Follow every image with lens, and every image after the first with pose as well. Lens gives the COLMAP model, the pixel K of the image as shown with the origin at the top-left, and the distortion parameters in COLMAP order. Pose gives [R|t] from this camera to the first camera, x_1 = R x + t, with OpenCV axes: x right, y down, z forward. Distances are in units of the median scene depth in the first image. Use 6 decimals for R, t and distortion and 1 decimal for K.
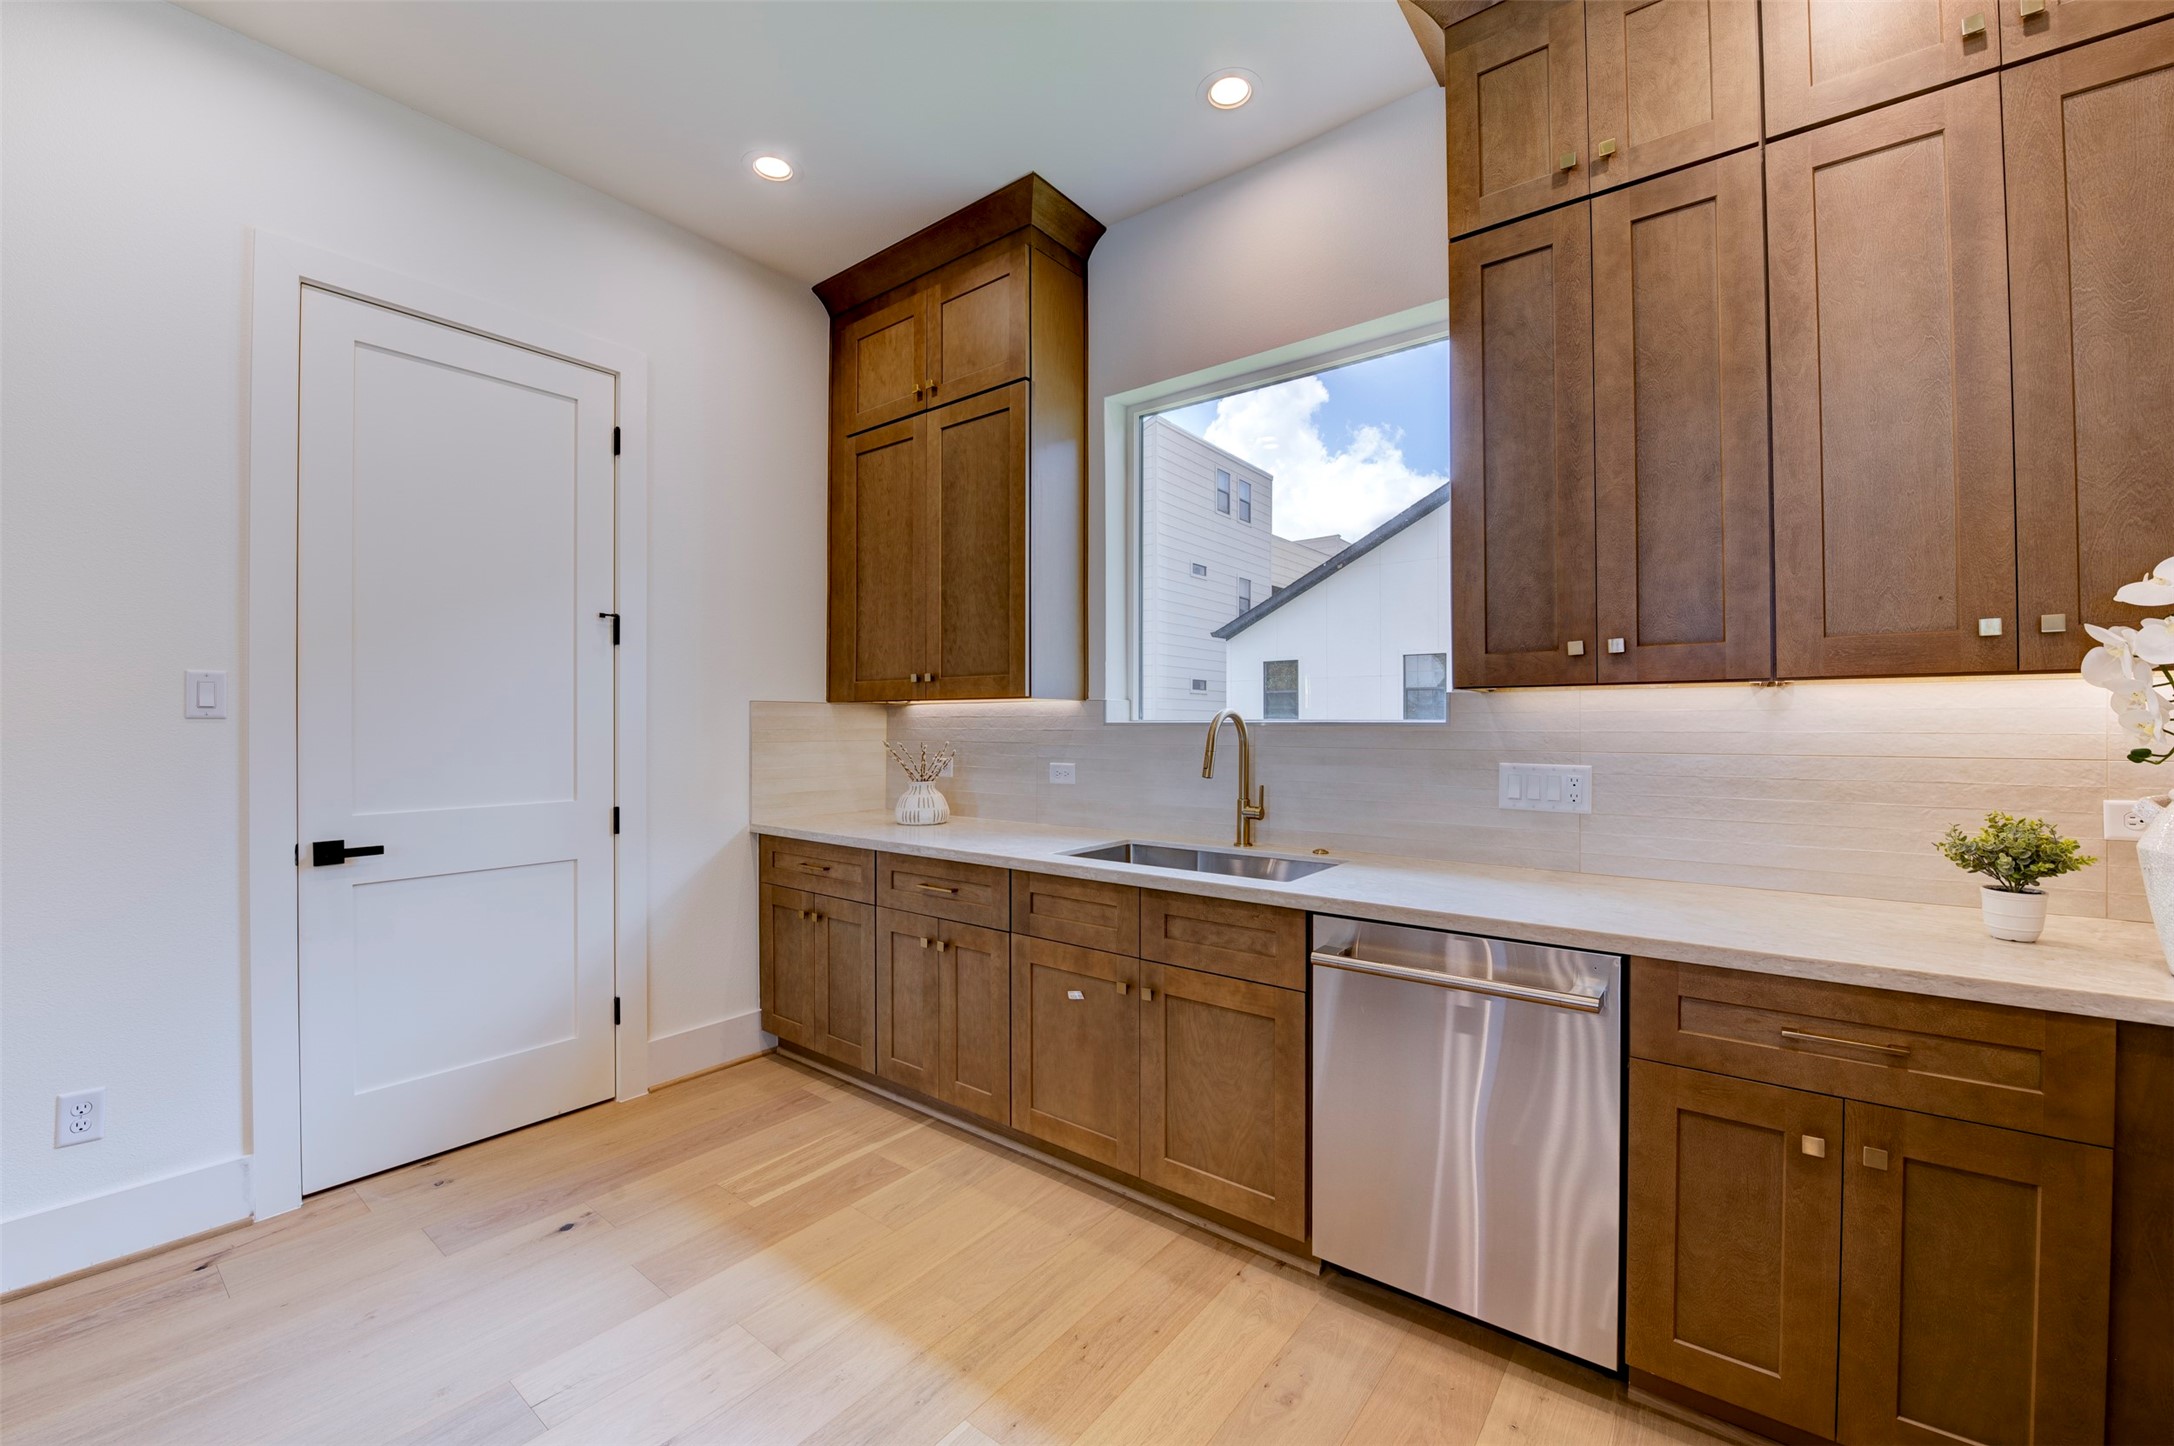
lens RADIAL K [[864.5, 0, 1090.9], [0, 864.5, 723.7], [0, 0, 1]] dist [-0.017712, -0.000561]
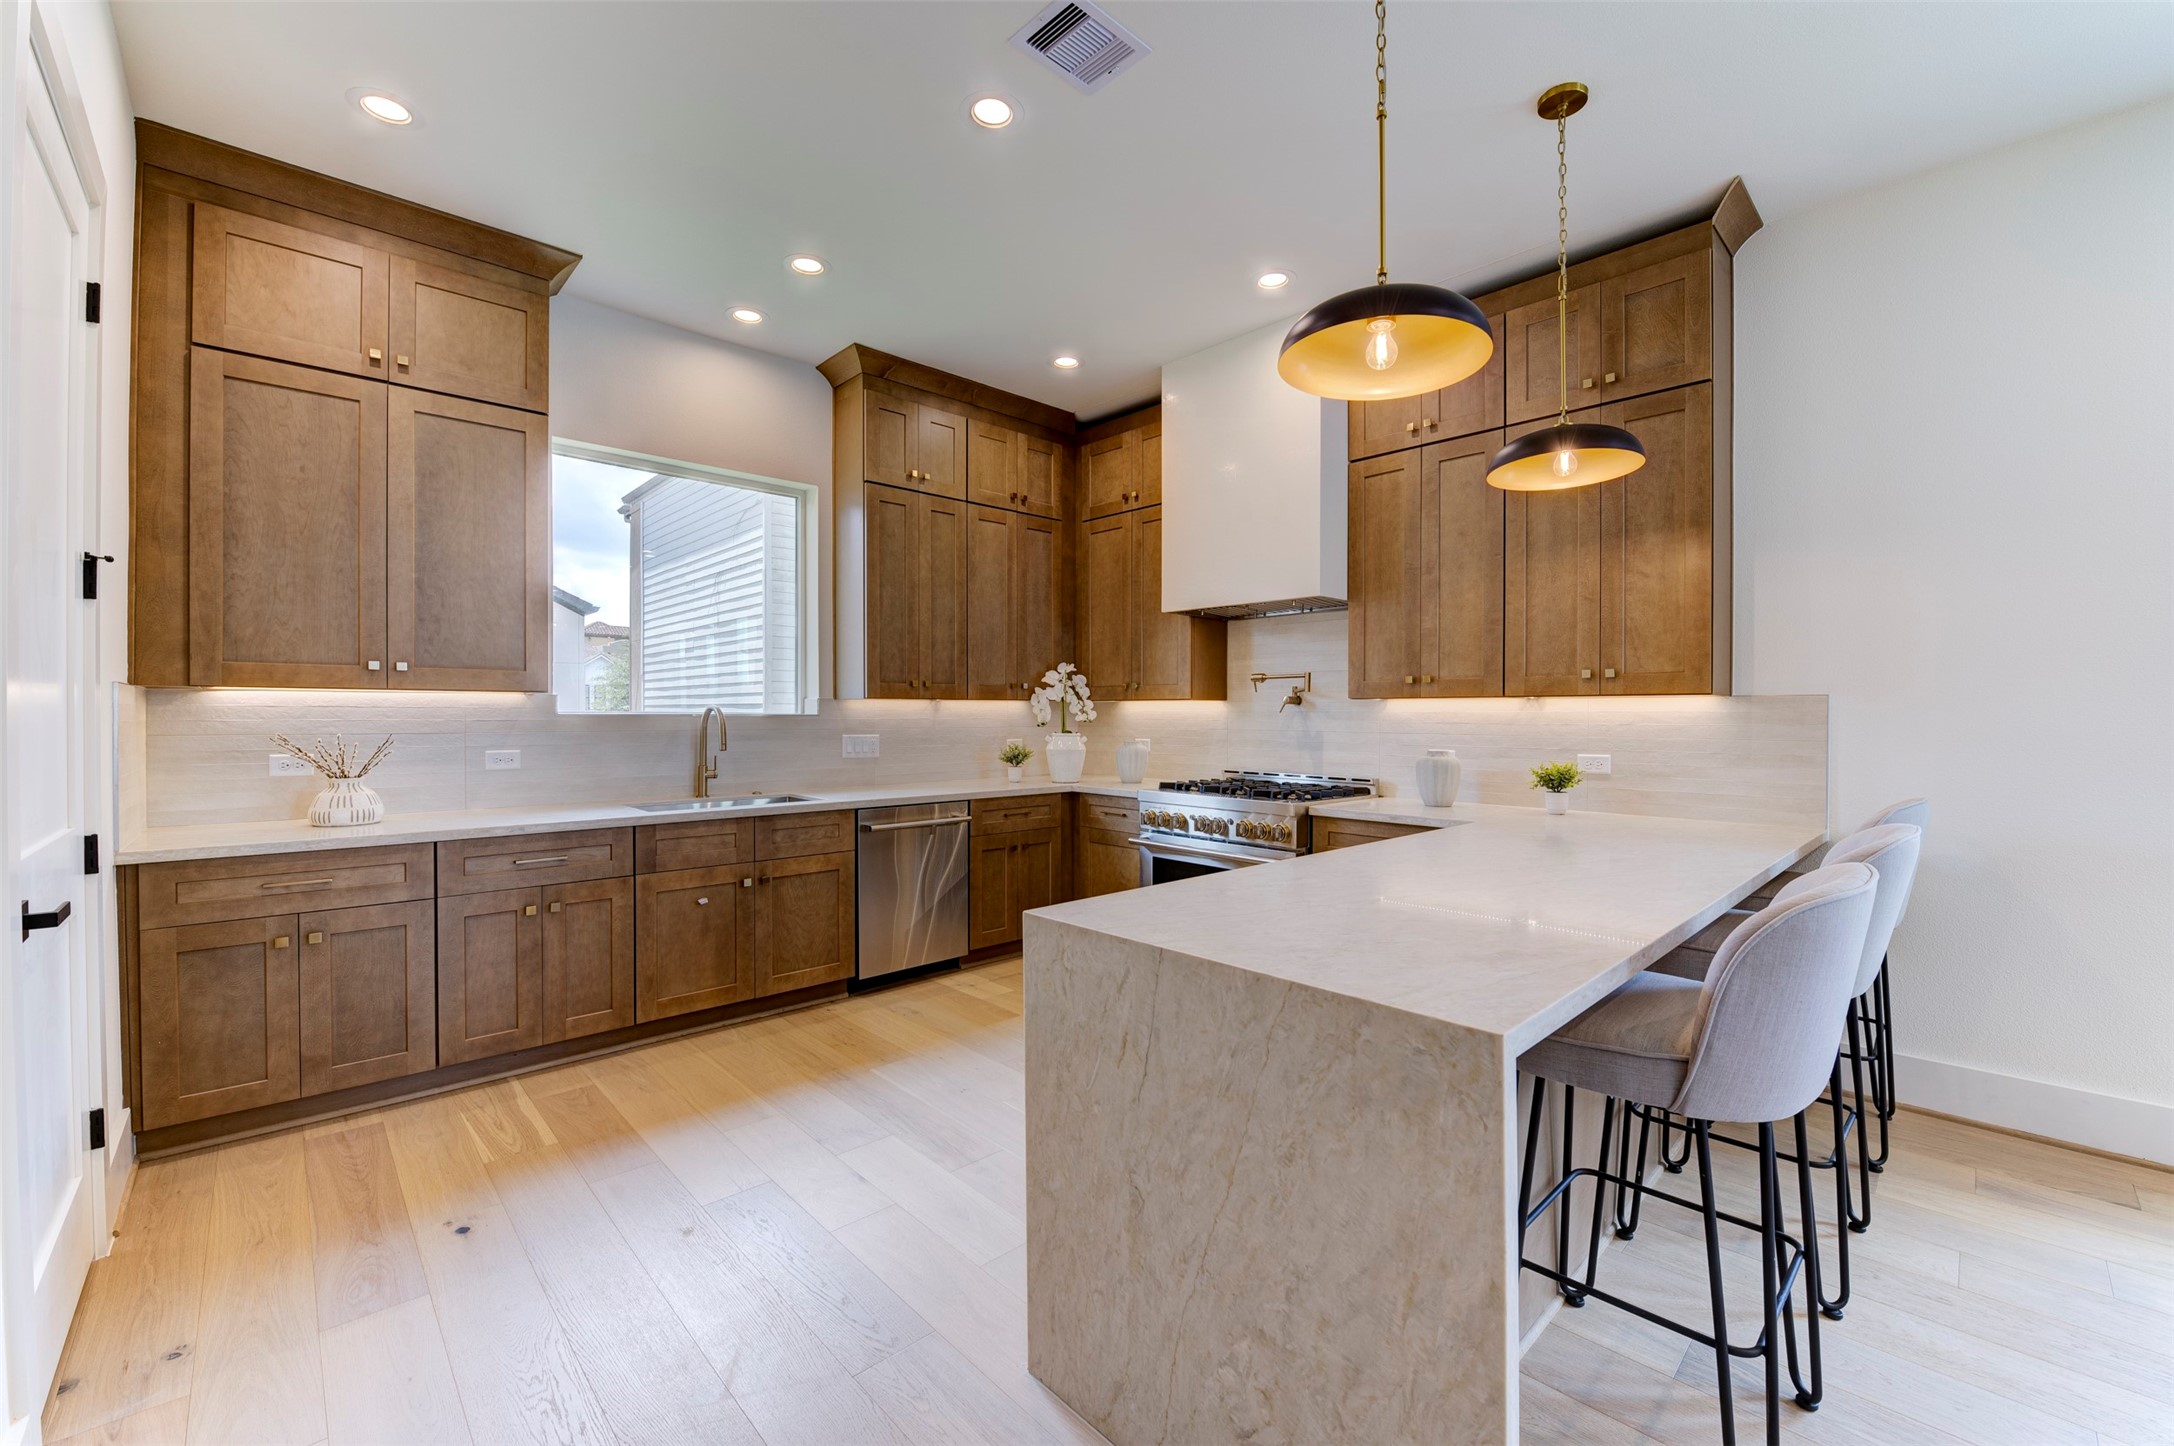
lens RADIAL K [[864.5, 0, 1090.6], [0, 864.5, 716.0], [0, 0, 1]] dist [-0.017712, -0.000561]
pose [[0.152929, -0.001437, 0.988236, -1.289612], [-0.003241, 0.999993, 0.001956, -0.003218], [-0.988232, -0.003502, 0.152923, 0.123860]]
